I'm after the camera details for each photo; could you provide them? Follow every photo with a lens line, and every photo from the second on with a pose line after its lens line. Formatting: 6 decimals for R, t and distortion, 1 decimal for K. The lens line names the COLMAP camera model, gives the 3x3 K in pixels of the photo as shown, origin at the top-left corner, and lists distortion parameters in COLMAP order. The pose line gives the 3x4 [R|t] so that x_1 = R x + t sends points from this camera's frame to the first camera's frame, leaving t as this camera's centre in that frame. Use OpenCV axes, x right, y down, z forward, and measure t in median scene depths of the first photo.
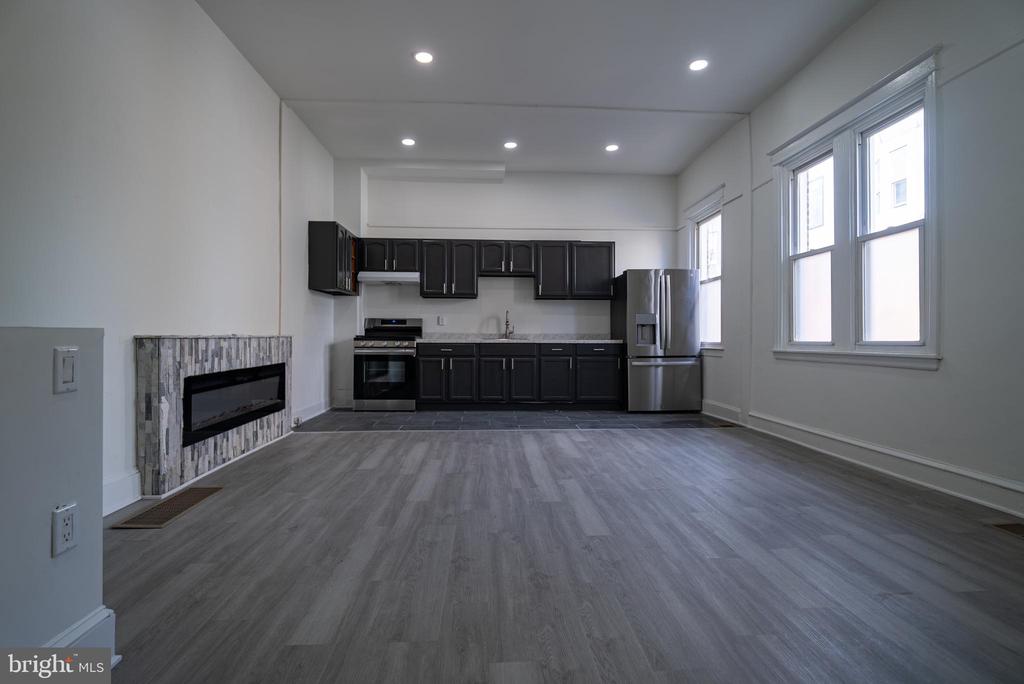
lens RADIAL K [[478.6, 0, 506.8], [0, 478.6, 335.5], [0, 0, 1]] dist [0.002724, -0.005895]
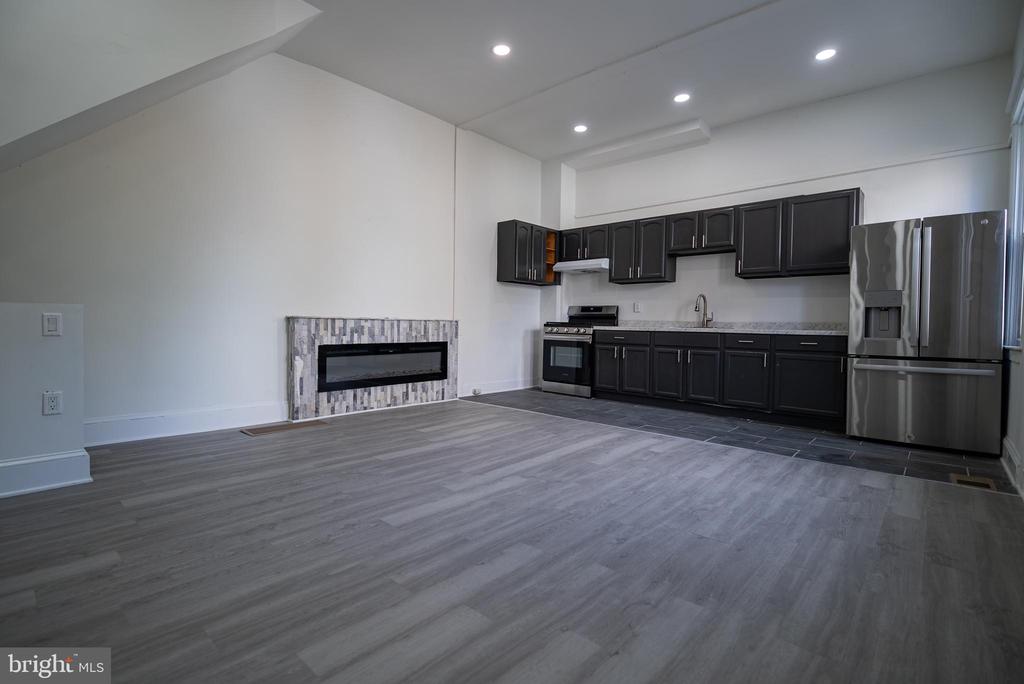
lens RADIAL K [[468.2, 0, 512.2], [0, 468.2, 334.3], [0, 0, 1]] dist [0.001183, -0.000190]
pose [[0.715129, 0.023766, -0.698588, 0.508687], [-0.014795, 0.999713, 0.018866, 0.012536], [0.698835, -0.003156, 0.715276, 0.258672]]
